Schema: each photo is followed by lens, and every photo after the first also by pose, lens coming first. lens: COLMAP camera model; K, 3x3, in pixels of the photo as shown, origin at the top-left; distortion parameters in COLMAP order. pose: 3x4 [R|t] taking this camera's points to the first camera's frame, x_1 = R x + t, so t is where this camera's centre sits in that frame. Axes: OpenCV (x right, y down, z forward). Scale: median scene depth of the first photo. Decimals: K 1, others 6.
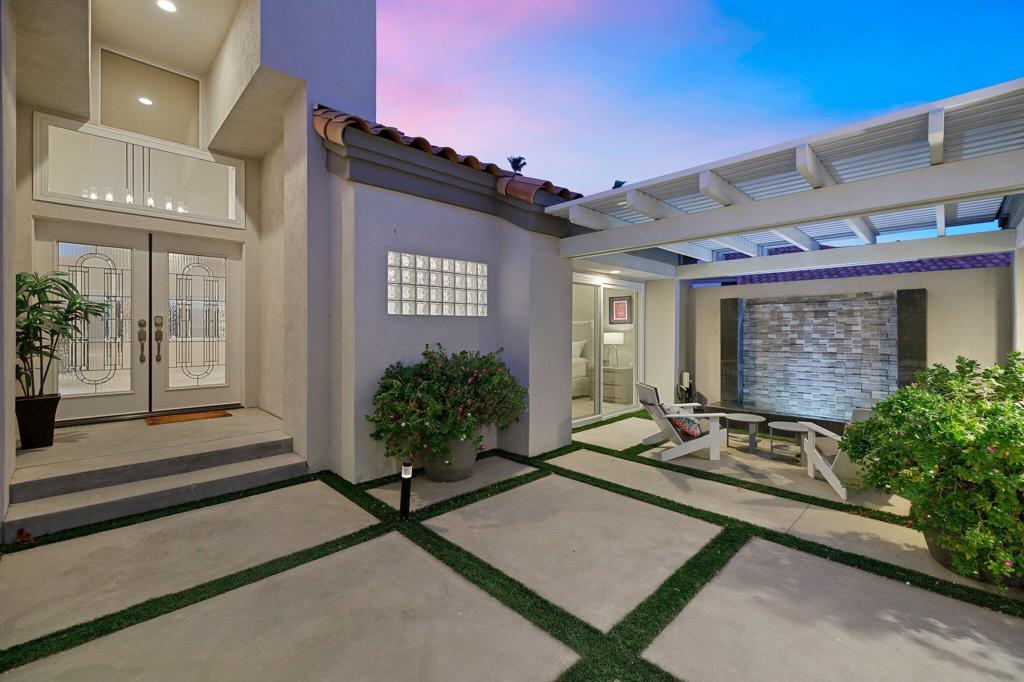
lens RADIAL K [[428.1, 0, 516.3], [0, 428.1, 340.1], [0, 0, 1]] dist [0.003078, -0.001145]
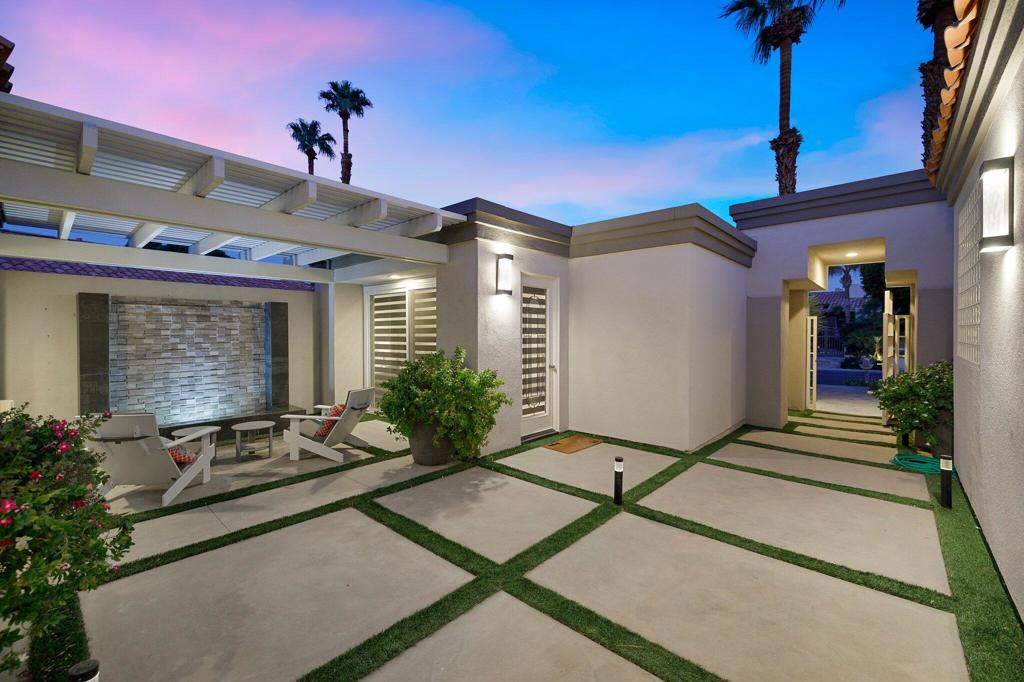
lens RADIAL K [[428.1, 0, 516.3], [0, 428.1, 340.1], [0, 0, 1]] dist [0.003078, -0.001145]
pose [[-0.058223, -0.016581, 0.998166, -0.455477], [0.024441, 0.999539, 0.018030, -0.012305], [-0.998004, 0.025446, -0.057791, 0.414057]]
